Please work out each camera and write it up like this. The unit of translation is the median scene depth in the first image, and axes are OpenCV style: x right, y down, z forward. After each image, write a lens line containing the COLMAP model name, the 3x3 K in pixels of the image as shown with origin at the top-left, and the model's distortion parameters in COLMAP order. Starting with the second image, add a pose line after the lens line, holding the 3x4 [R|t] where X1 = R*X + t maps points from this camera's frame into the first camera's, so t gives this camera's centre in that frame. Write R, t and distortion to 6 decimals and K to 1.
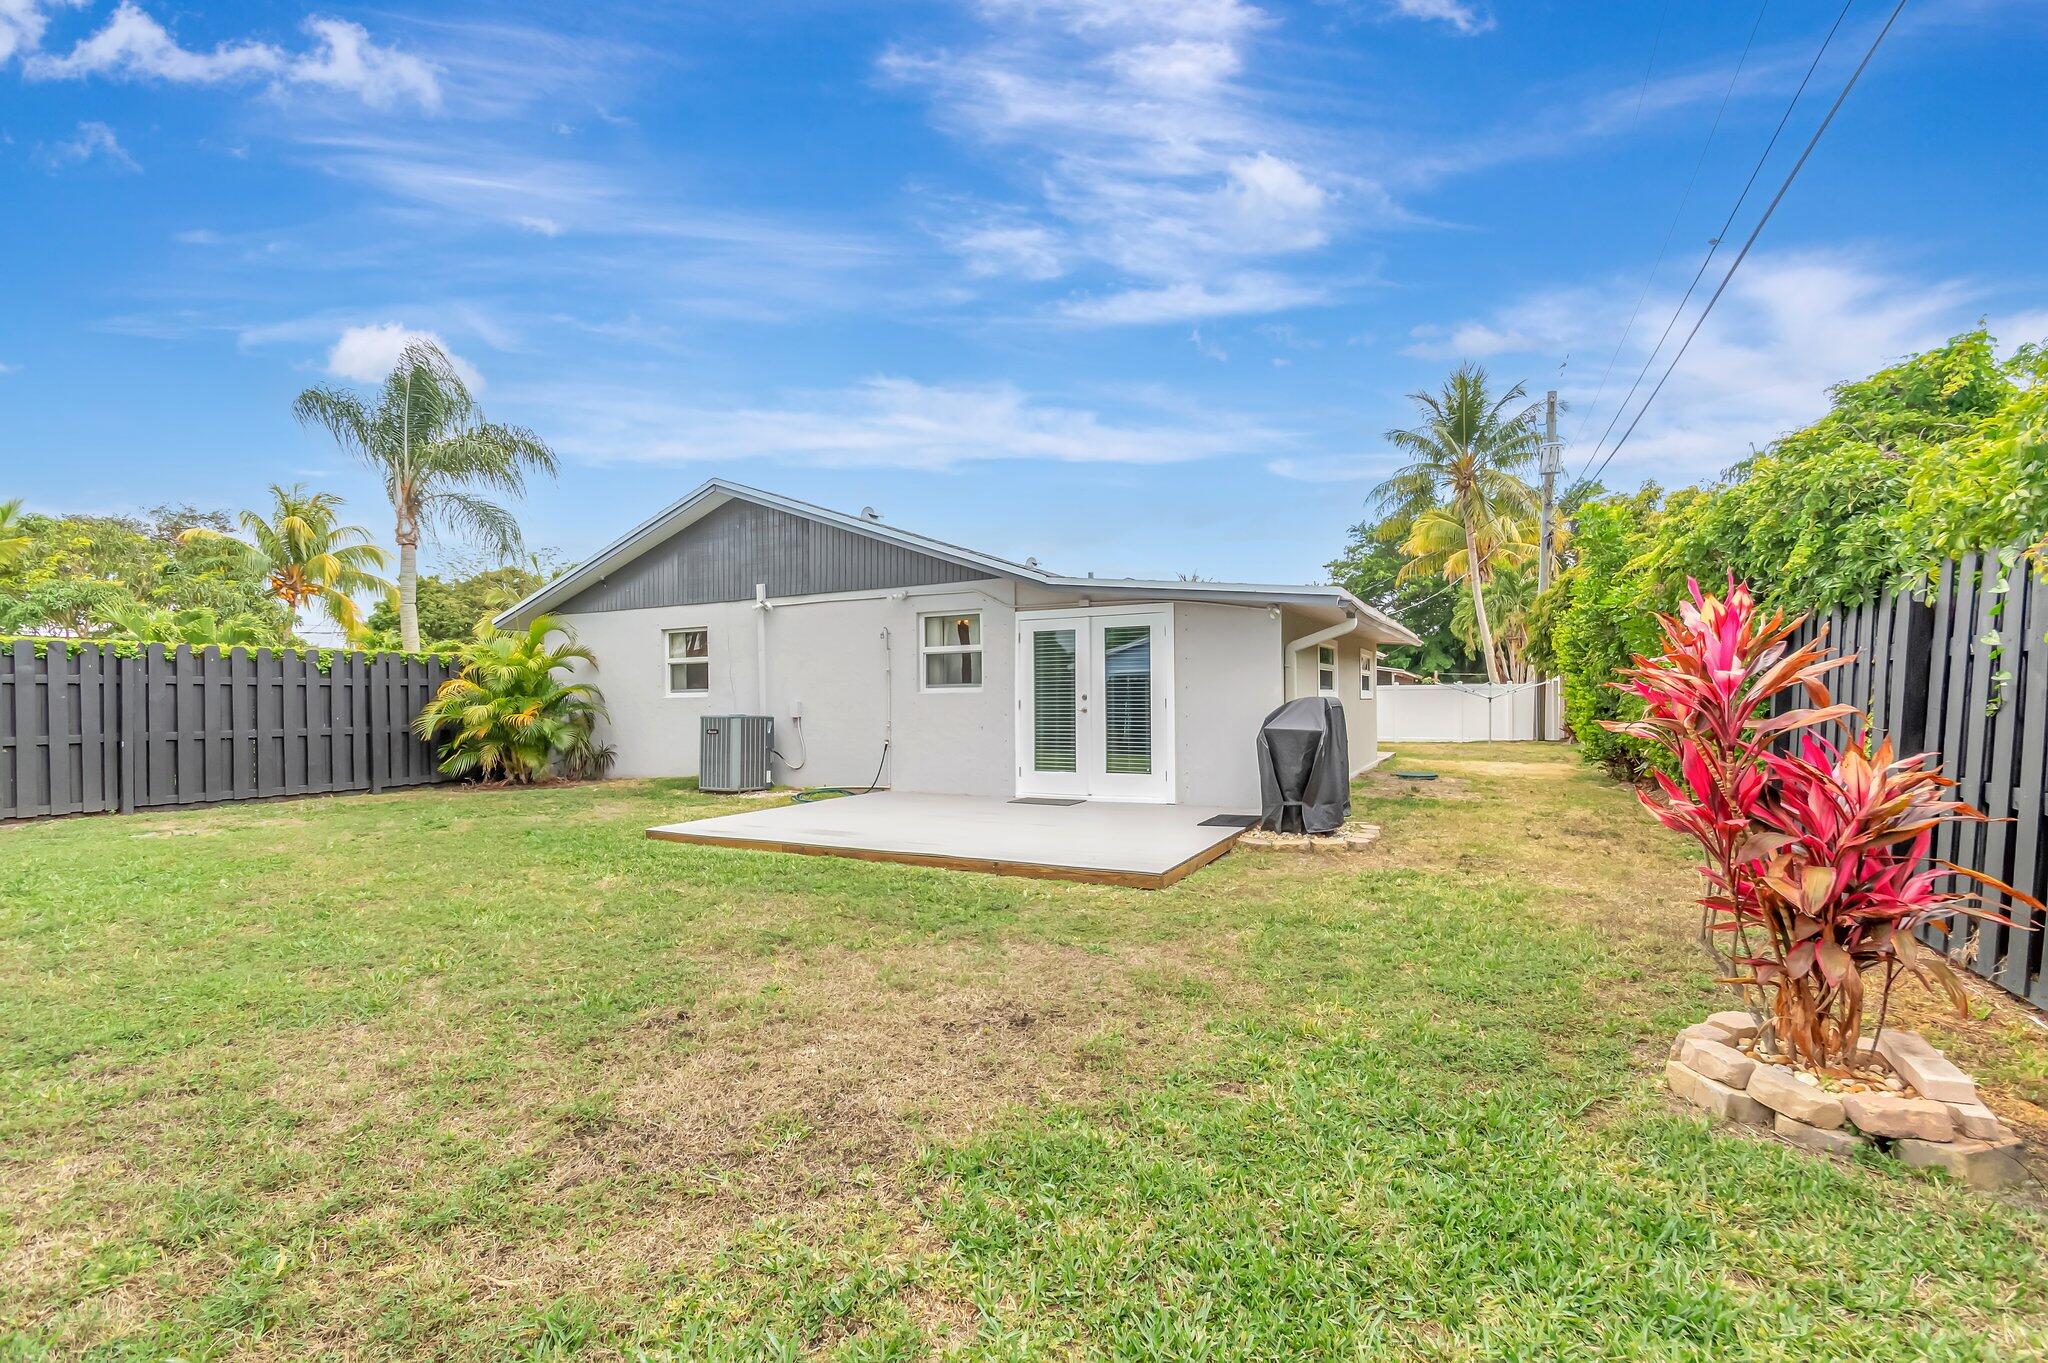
lens RADIAL K [[902.8, 0, 1026.0], [0, 902.8, 712.8], [0, 0, 1]] dist [0.001683, 0.000024]
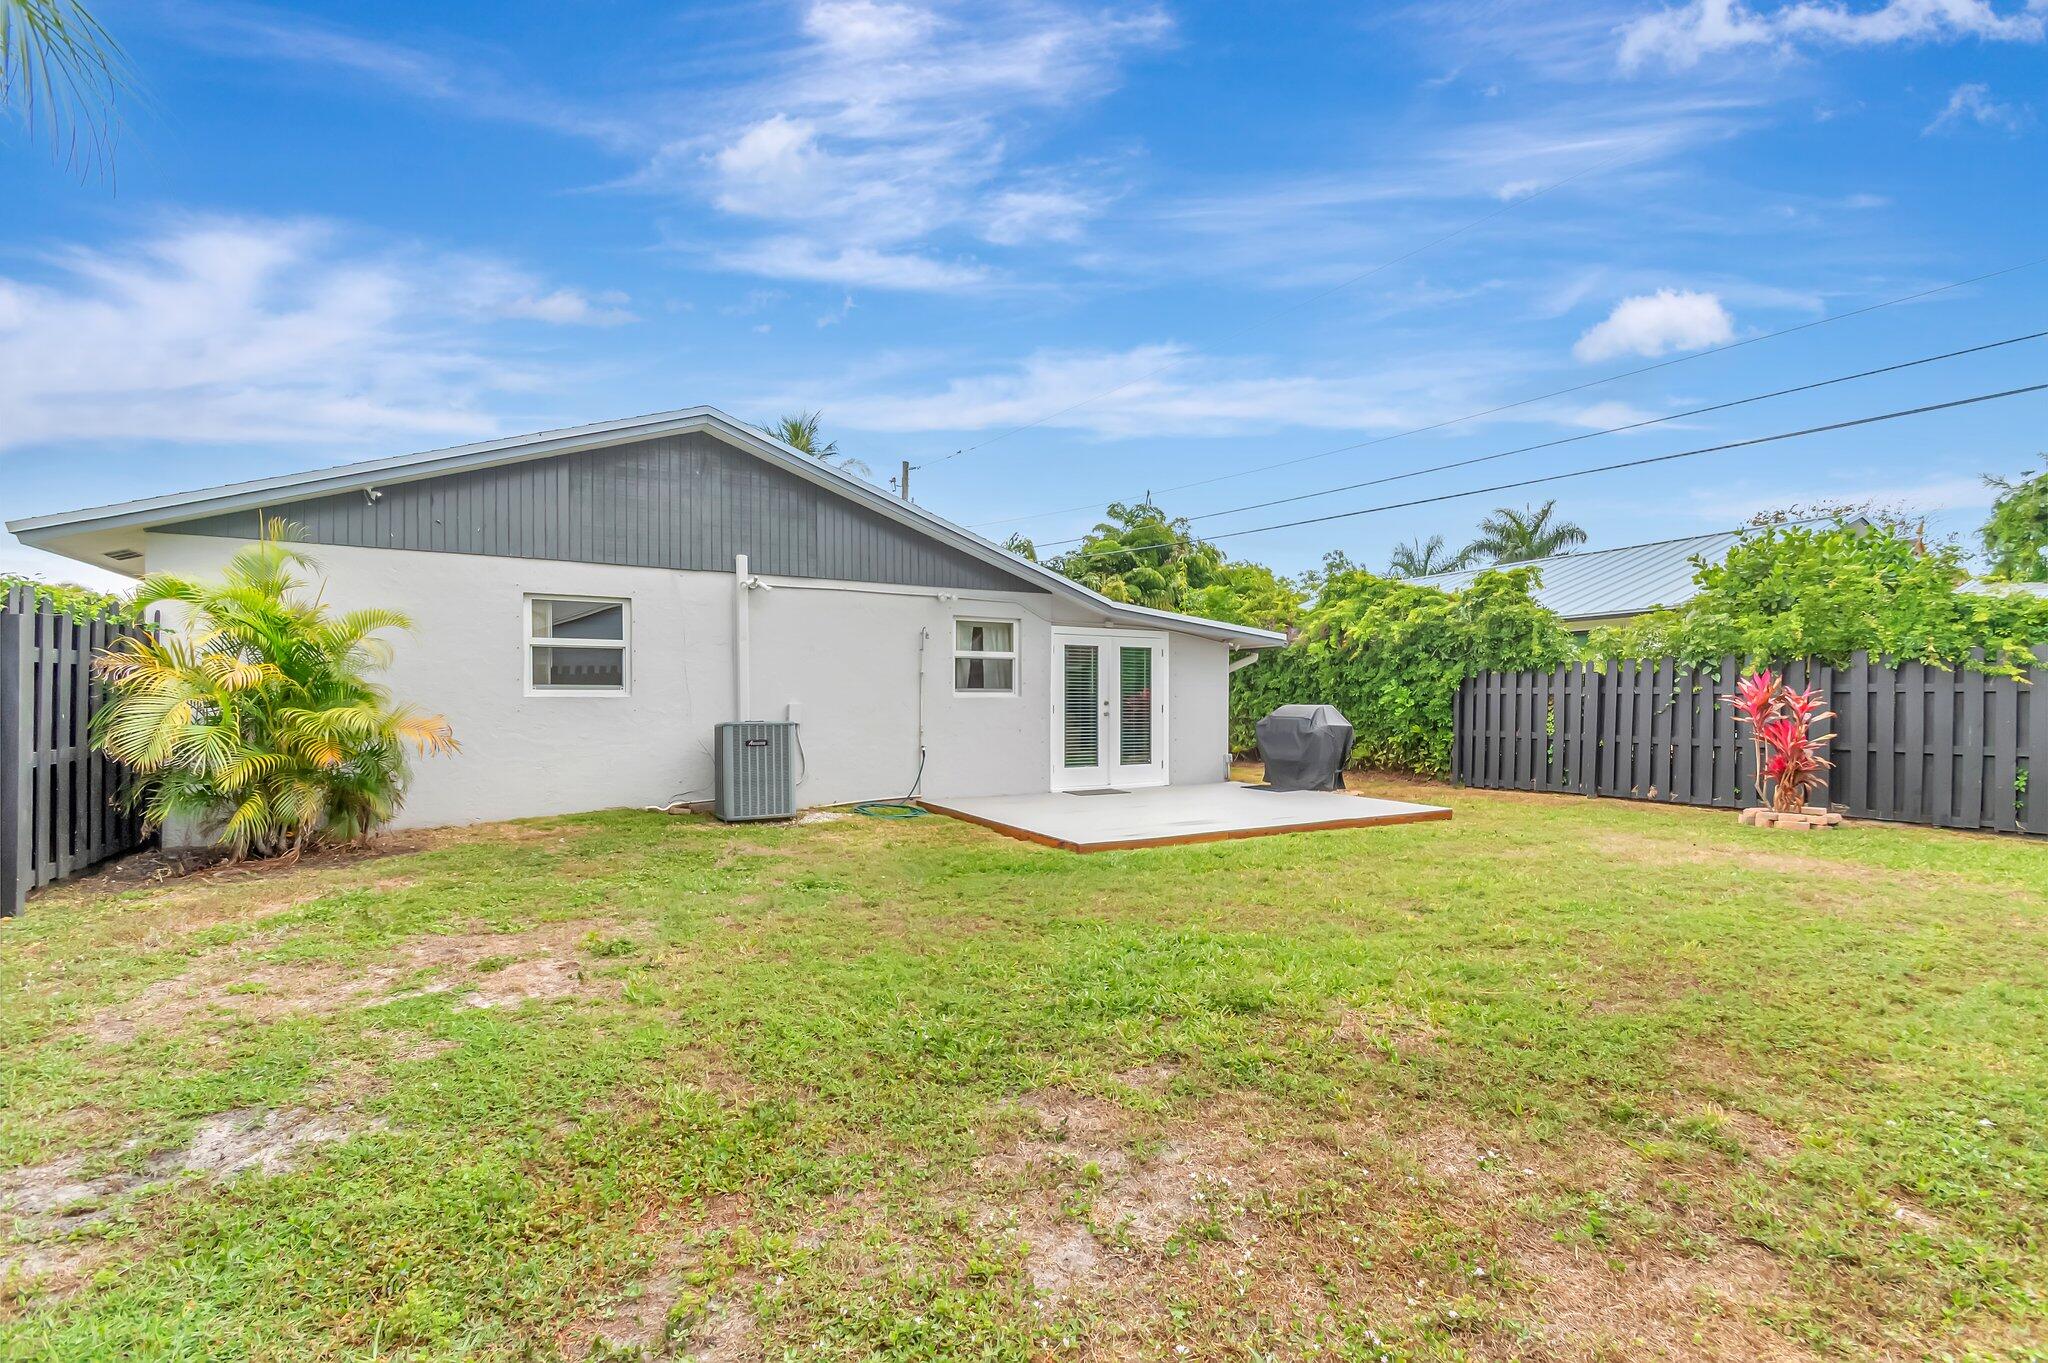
lens RADIAL K [[896.1, 0, 1030.3], [0, 896.1, 715.4], [0, 0, 1]] dist [0.001166, 0.000384]
pose [[0.537198, -0.004486, 0.843444, -0.896995], [0.003346, 0.999989, 0.003187, -0.004597], [-0.843449, 0.001110, 0.537208, 0.403117]]
